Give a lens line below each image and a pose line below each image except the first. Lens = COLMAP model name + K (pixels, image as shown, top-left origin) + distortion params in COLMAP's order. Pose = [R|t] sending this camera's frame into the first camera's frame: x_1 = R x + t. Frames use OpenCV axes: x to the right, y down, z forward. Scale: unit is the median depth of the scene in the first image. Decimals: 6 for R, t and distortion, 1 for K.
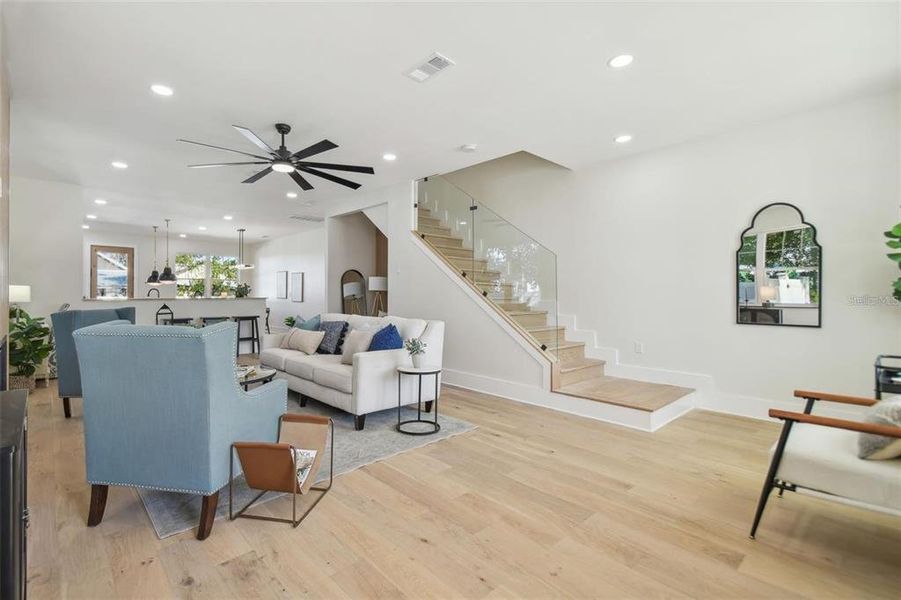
lens RADIAL K [[415.4, 0, 415.1], [0, 415.4, 281.1], [0, 0, 1]] dist [0.040231, -0.021238]
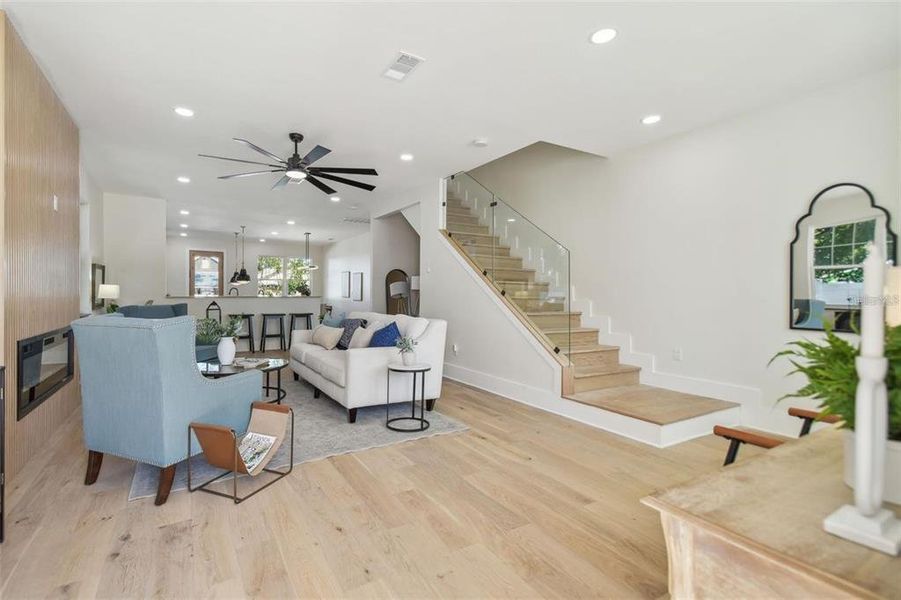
lens RADIAL K [[416.8, 0, 420.1], [0, 416.8, 285.2], [0, 0, 1]] dist [0.042628, -0.021088]
pose [[0.977484, -0.000543, -0.211010, 0.226014], [0.002584, 0.999952, 0.009401, 0.003570], [0.210995, -0.009734, 0.977439, 0.016111]]
